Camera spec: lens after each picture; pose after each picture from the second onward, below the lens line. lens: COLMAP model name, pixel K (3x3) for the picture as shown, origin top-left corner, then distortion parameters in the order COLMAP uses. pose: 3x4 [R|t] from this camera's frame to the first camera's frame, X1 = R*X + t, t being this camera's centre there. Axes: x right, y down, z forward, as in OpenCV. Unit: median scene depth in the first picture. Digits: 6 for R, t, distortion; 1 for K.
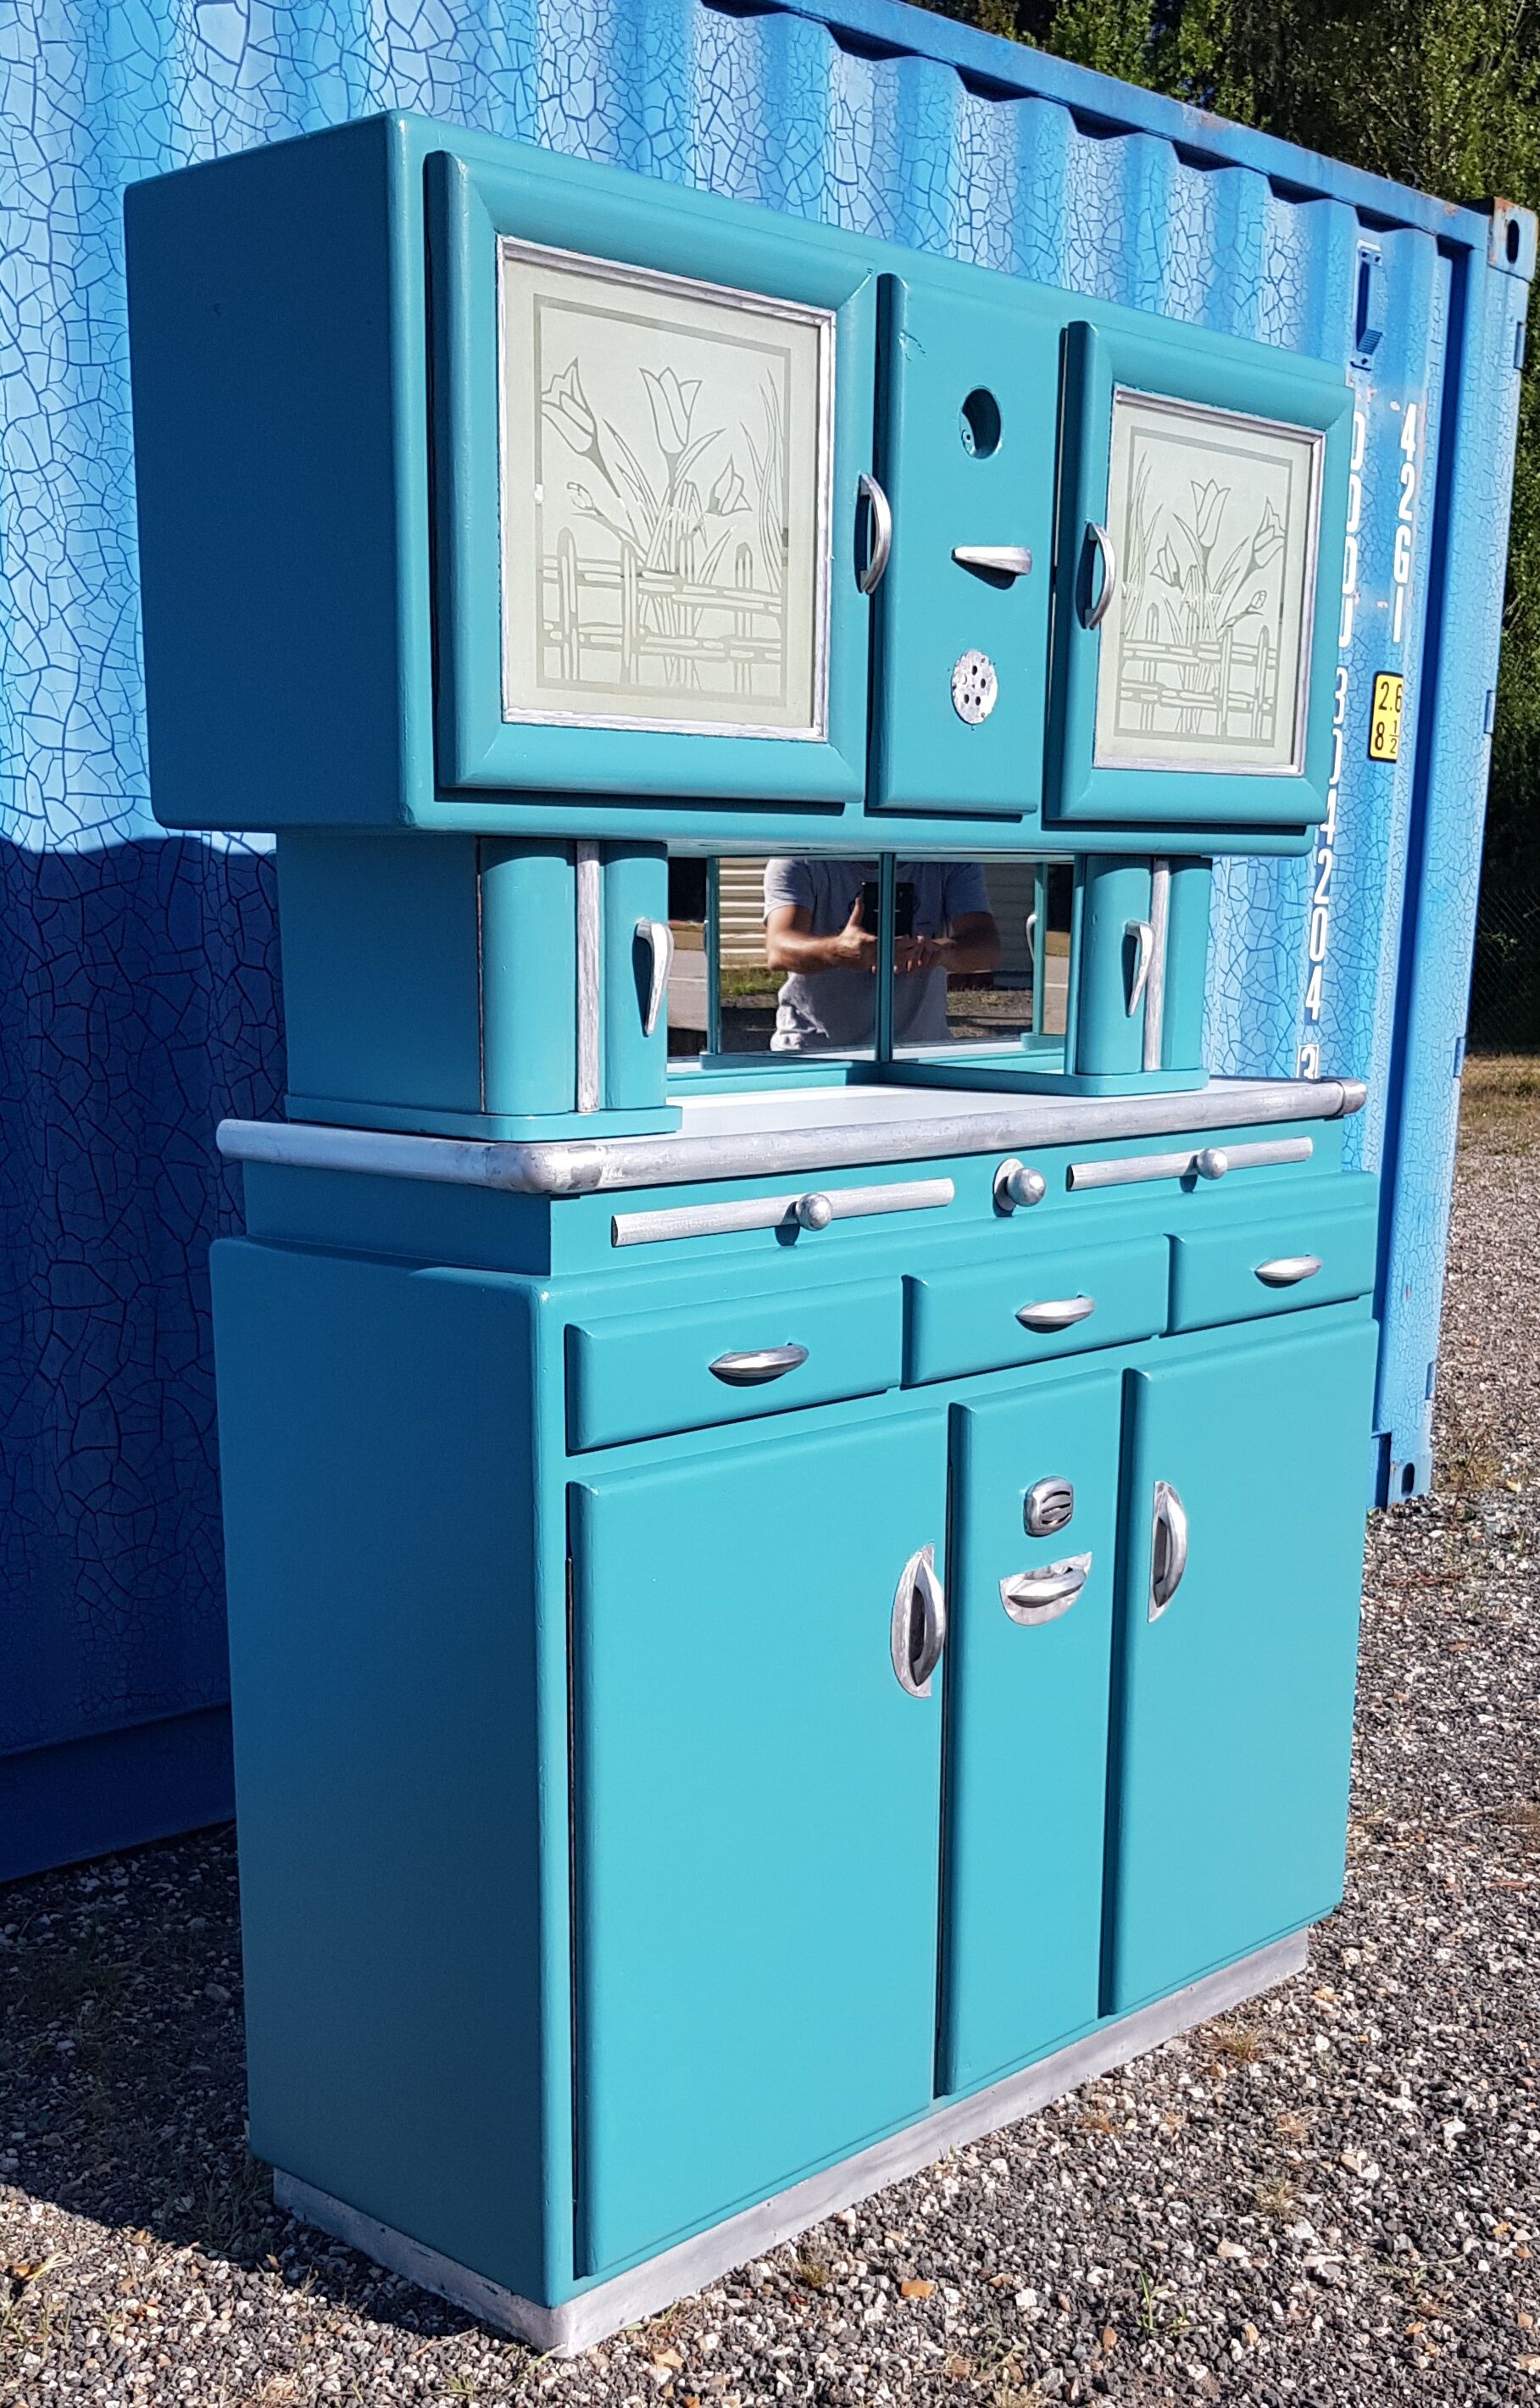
lens RADIAL K [[2595.5, 0, 727.5], [0, 2595.5, 1570.3], [0, 0, 1]] dist [0.009924, -0.047714]
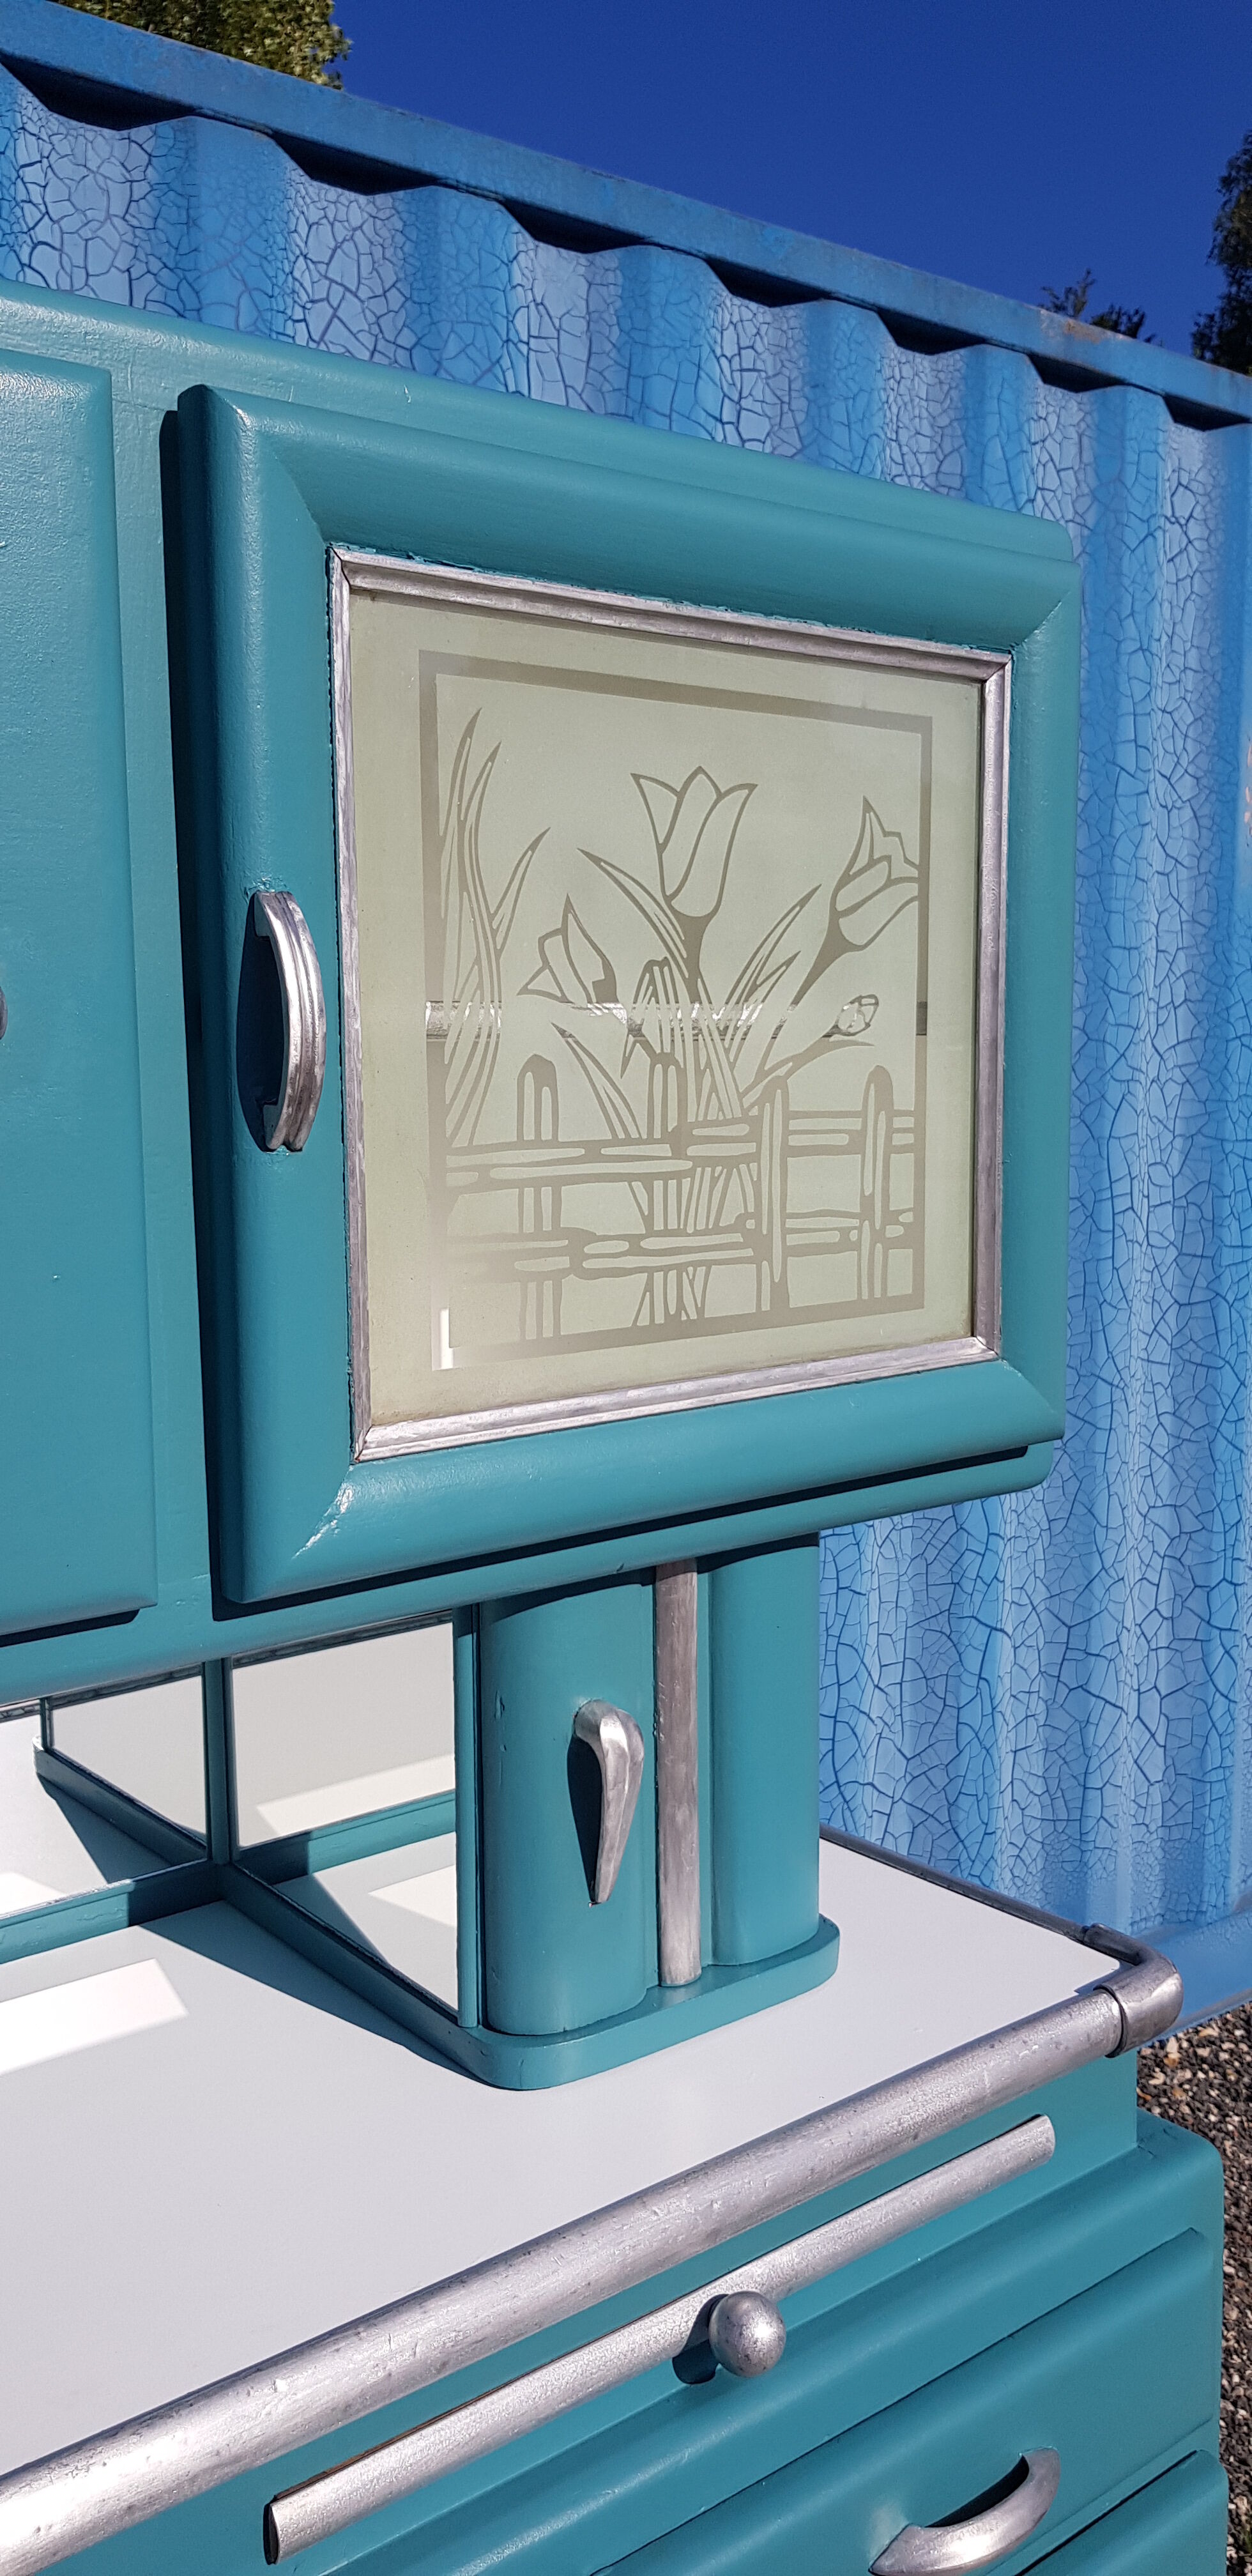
lens RADIAL K [[1947.1, 0, 626.0], [0, 1947.1, 1288.0], [0, 0, 1]] dist [0.056995, -0.125609]
pose [[0.988783, -0.002569, -0.149336, 0.165952], [-0.018366, 0.990173, -0.138639, -0.214139], [0.148225, 0.139827, 0.979019, 0.512241]]
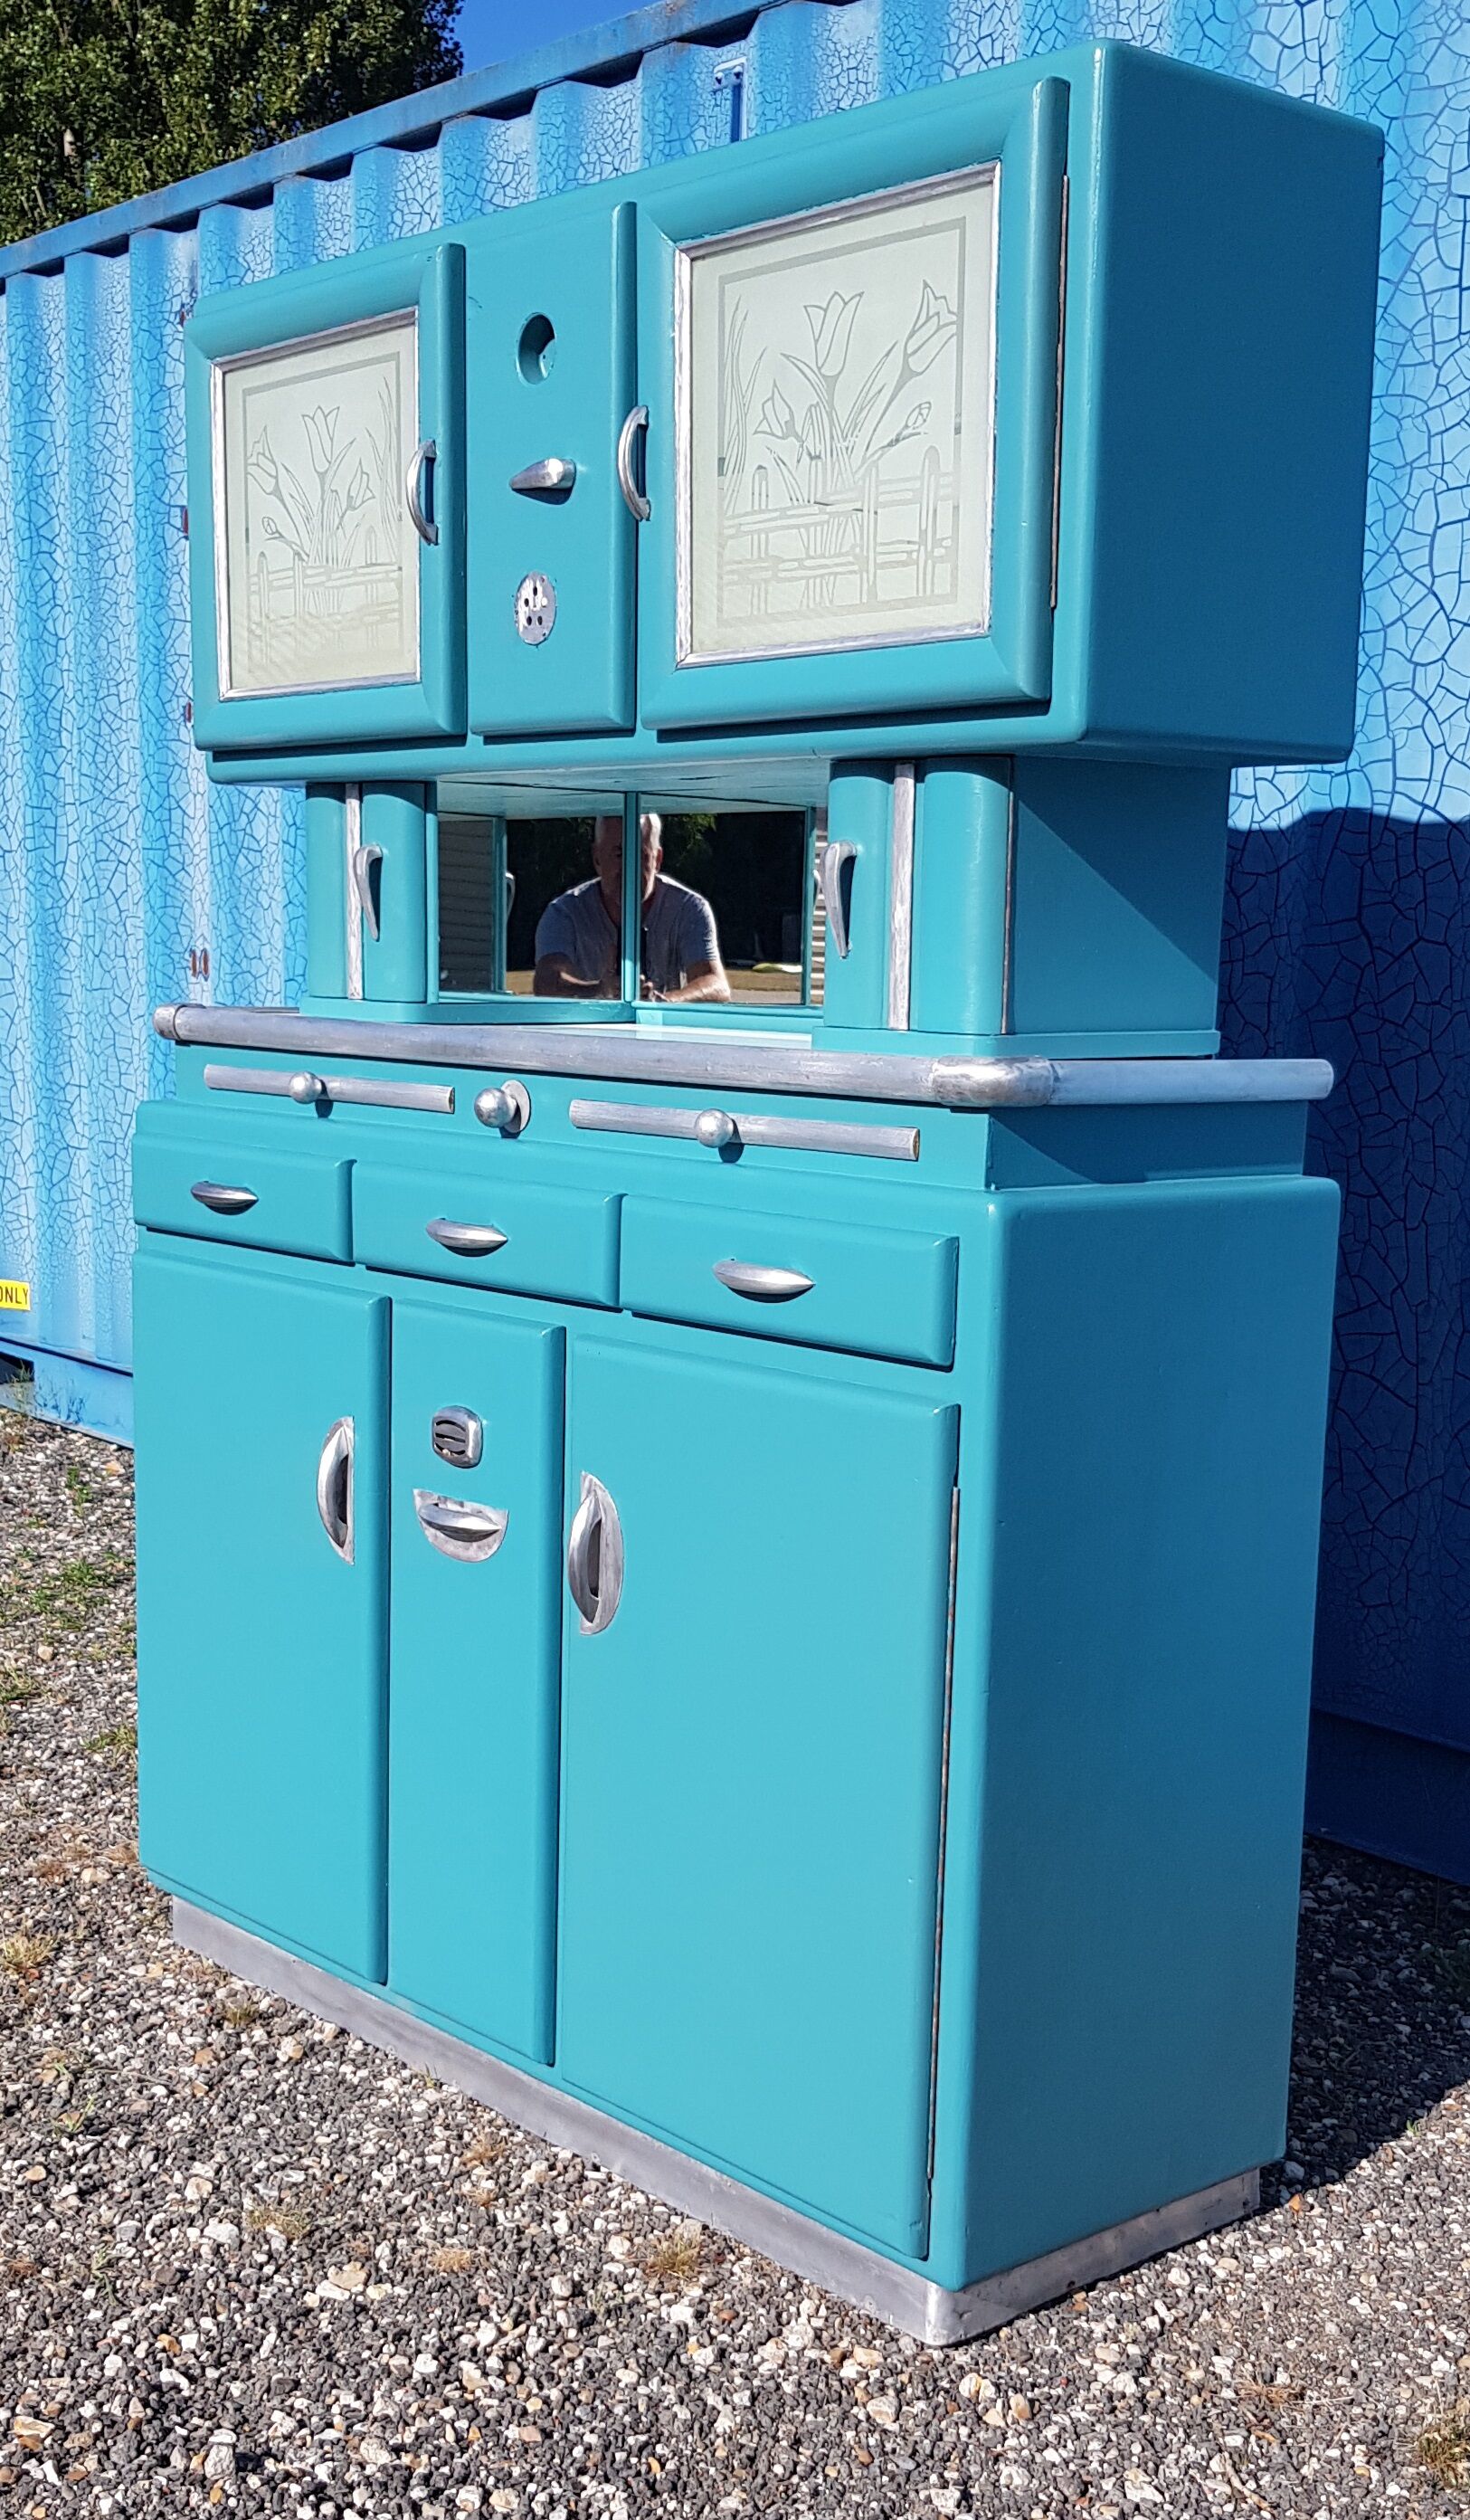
lens RADIAL K [[2751.4, 0, 735.6], [0, 2751.4, 1456.5], [0, 0, 1]] dist [0.004598, -0.002913]
pose [[-0.068759, 0.178878, -0.981466, 0.810570], [-0.273655, 0.942677, 0.190980, -0.174200], [0.959367, 0.281715, -0.015866, 0.806270]]
